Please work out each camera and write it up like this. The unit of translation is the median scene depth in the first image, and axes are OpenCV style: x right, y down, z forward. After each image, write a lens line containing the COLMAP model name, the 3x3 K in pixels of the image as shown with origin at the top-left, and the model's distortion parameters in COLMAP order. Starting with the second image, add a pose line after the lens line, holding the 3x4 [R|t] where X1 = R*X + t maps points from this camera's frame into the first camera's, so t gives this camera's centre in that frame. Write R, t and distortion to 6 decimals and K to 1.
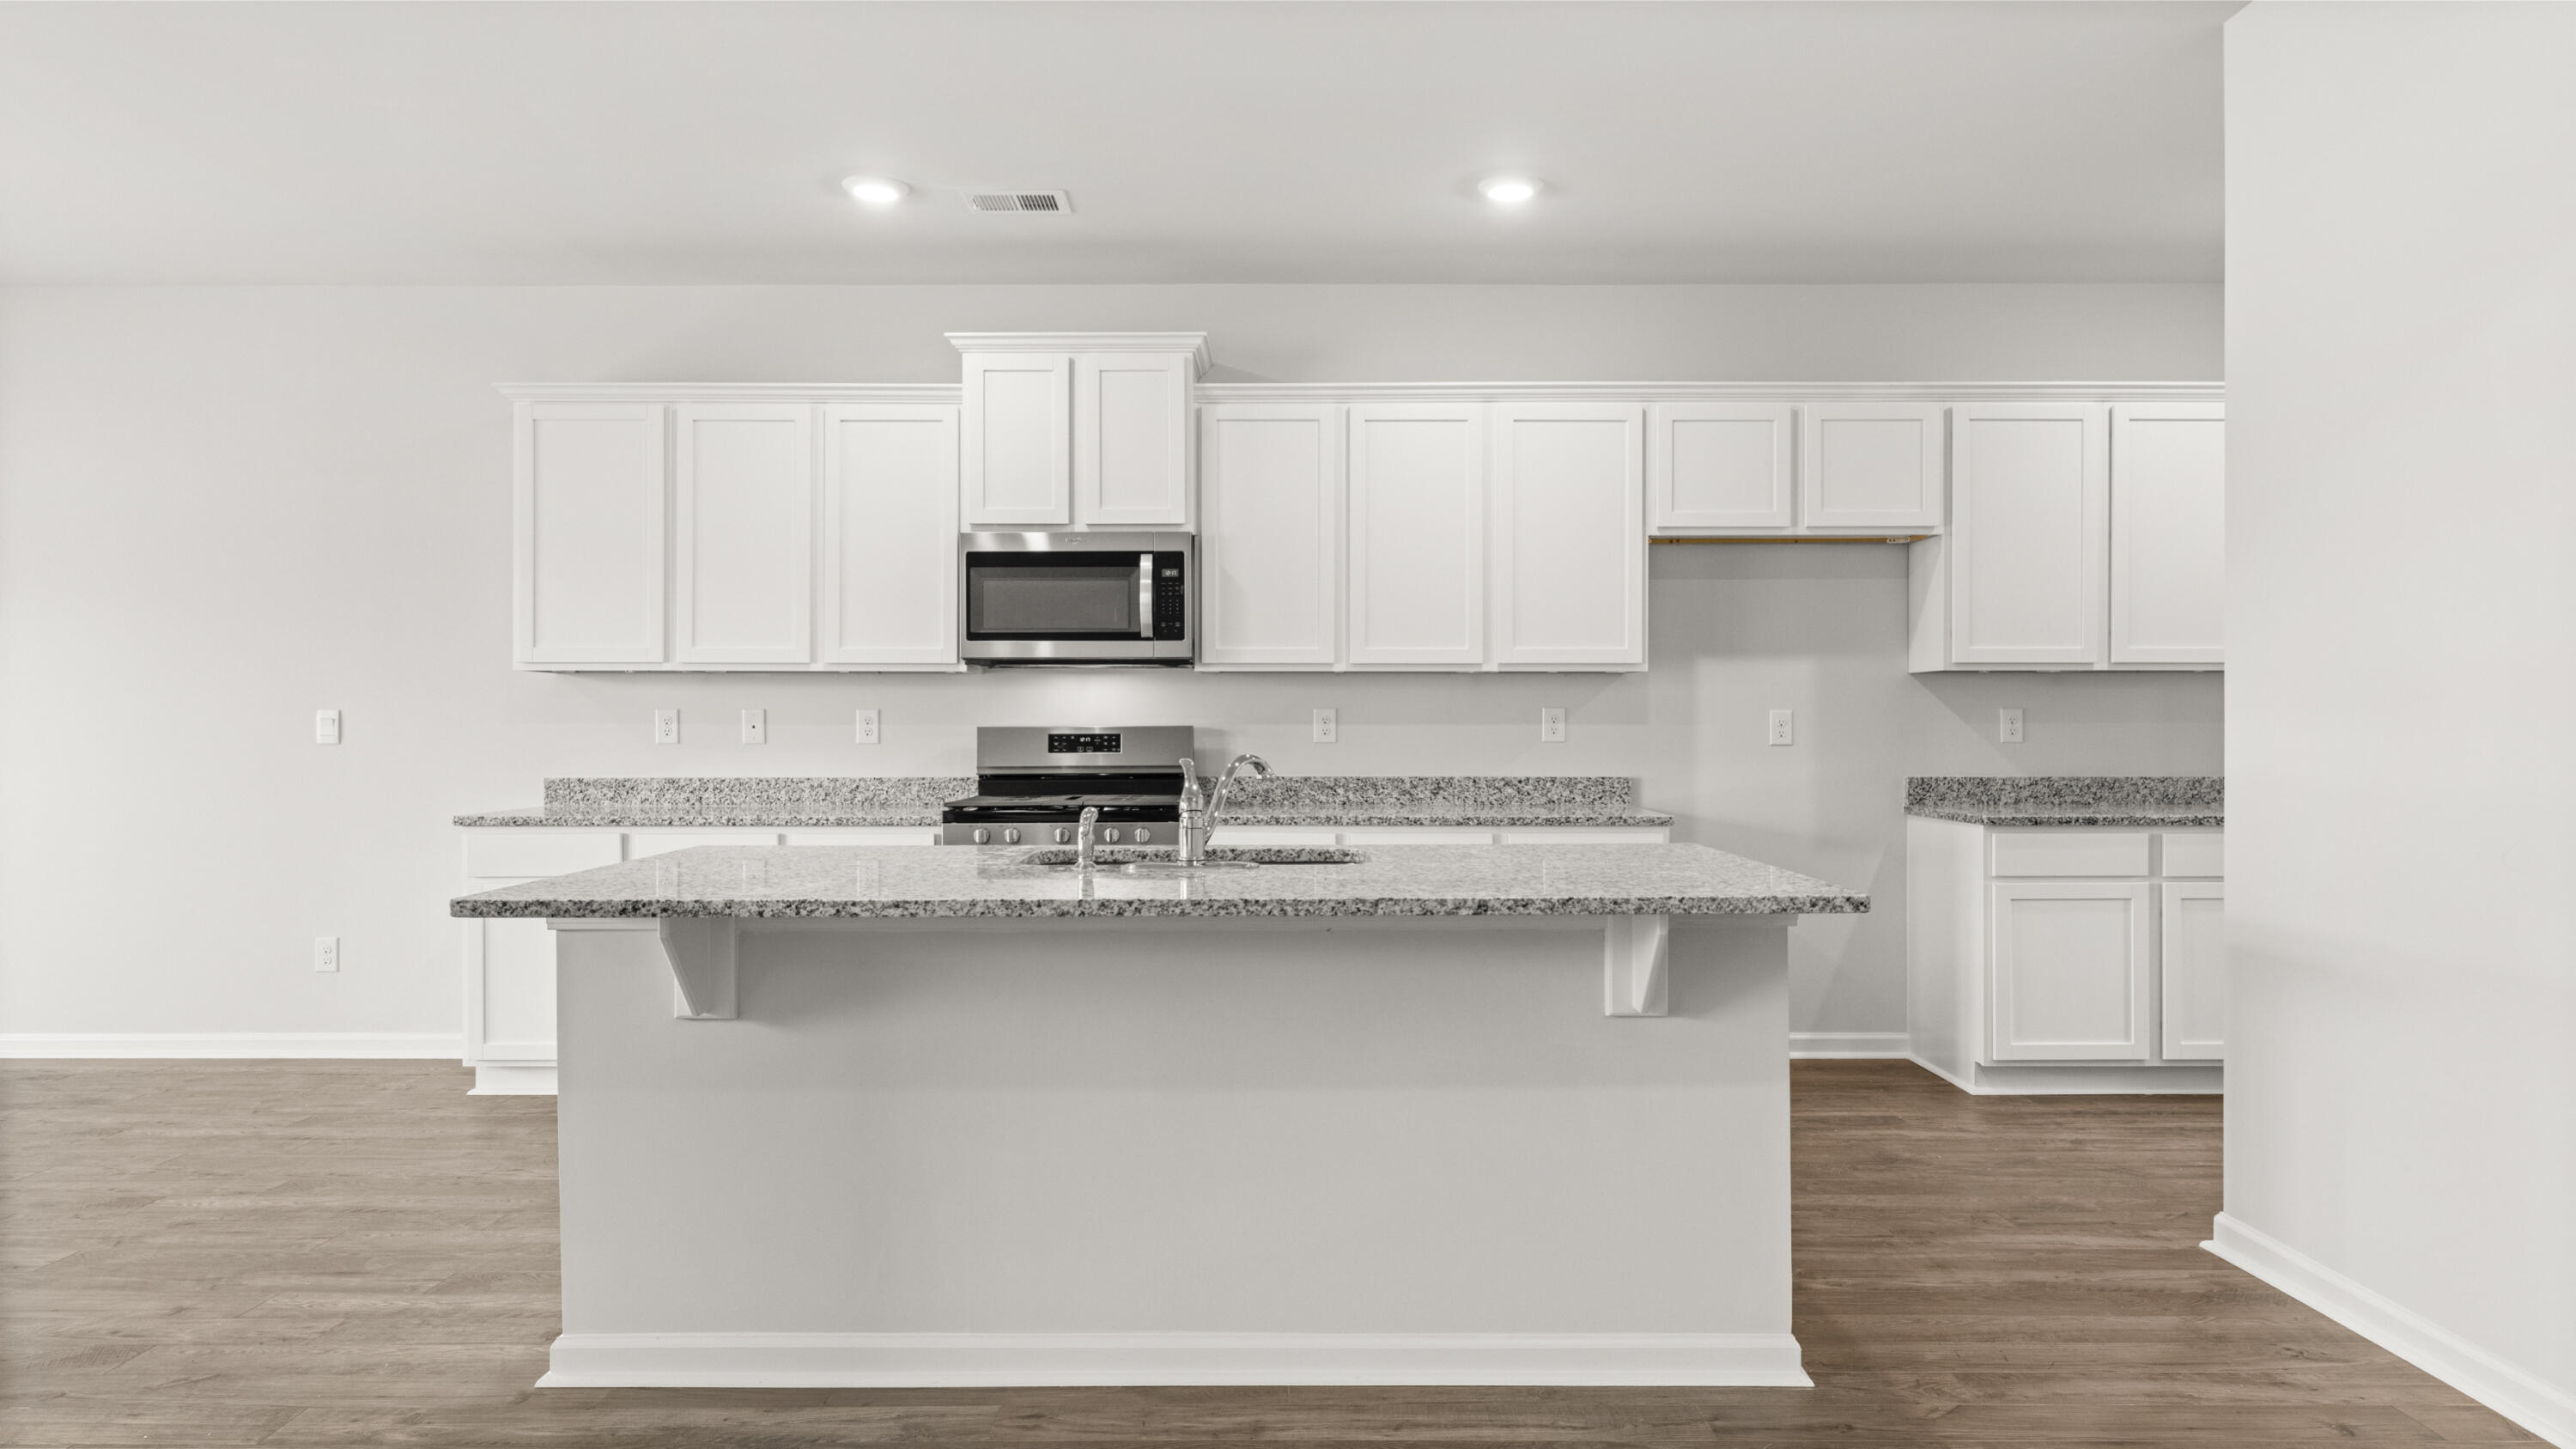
lens RADIAL K [[1521.0, 0, 1291.8], [0, 1521.0, 724.0], [0, 0, 1]] dist [0.004152, 0.000005]
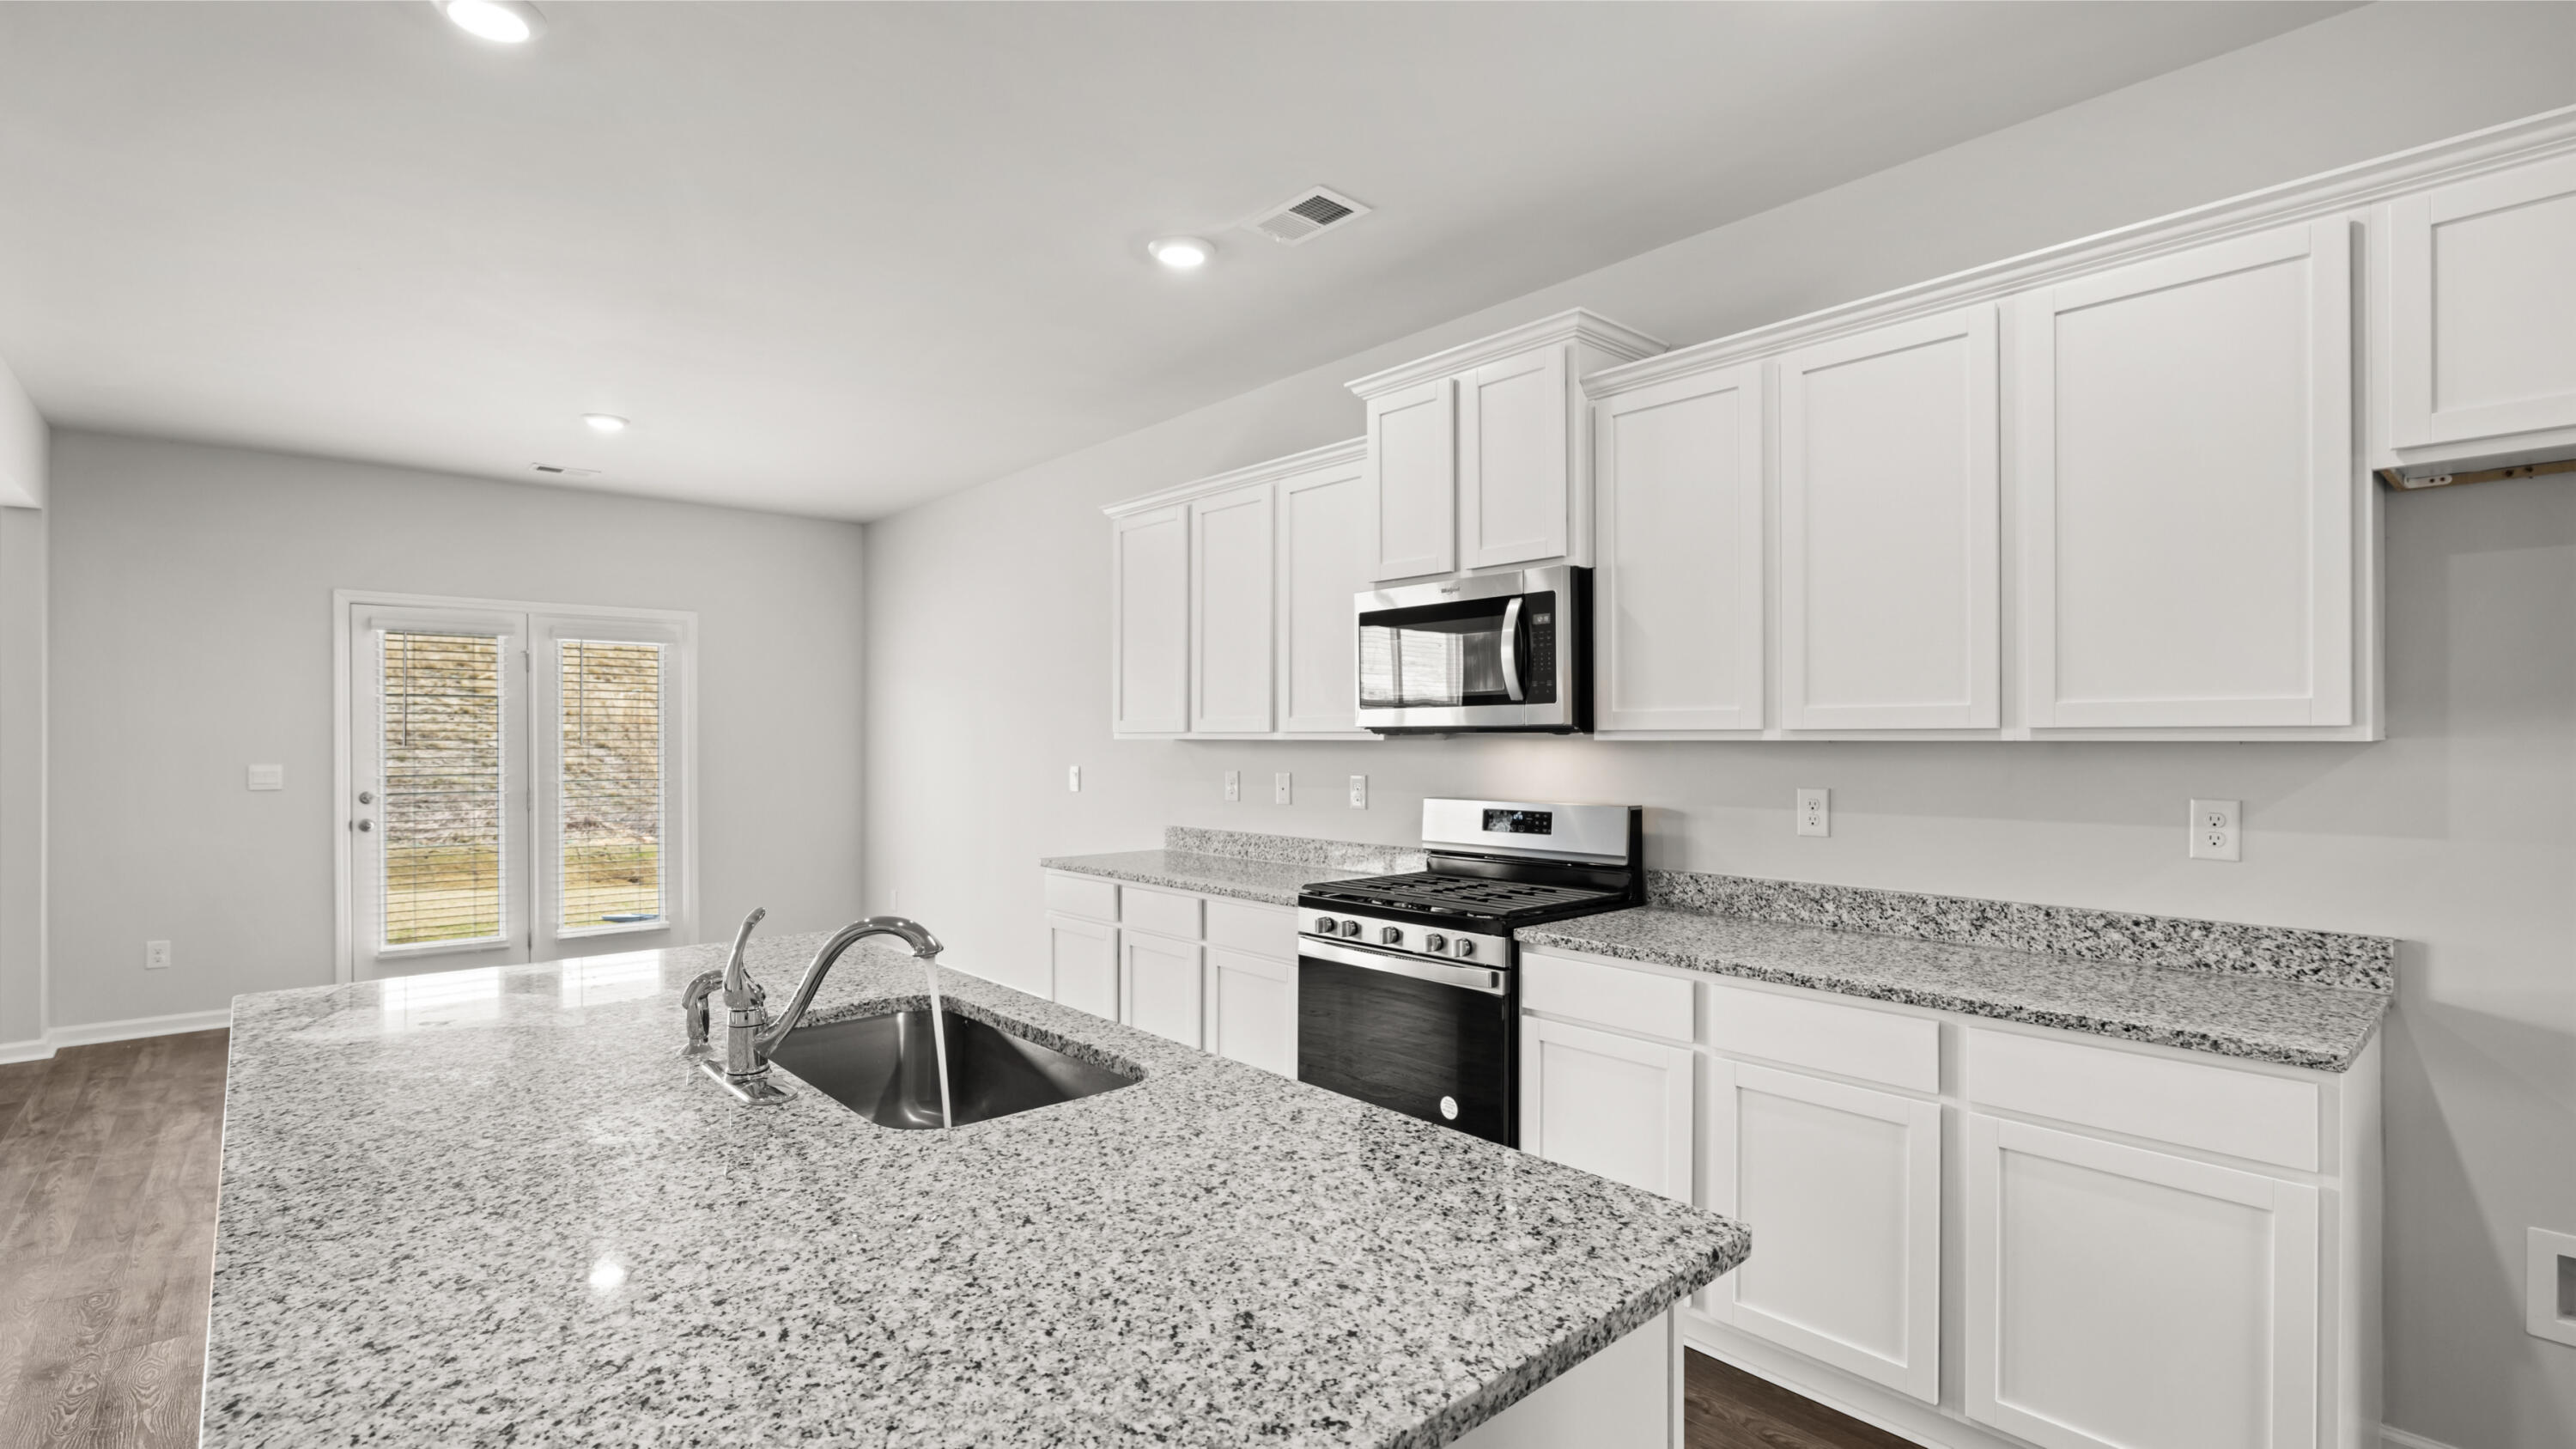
lens RADIAL K [[1174.8, 0, 1296.6], [0, 1174.8, 734.7], [0, 0, 1]] dist [0.002115, 0.000225]
pose [[0.667039, -0.002958, -0.745017, 0.278761], [-0.000680, 0.999989, -0.004580, -0.033474], [0.745022, 0.003561, 0.667030, 0.463276]]
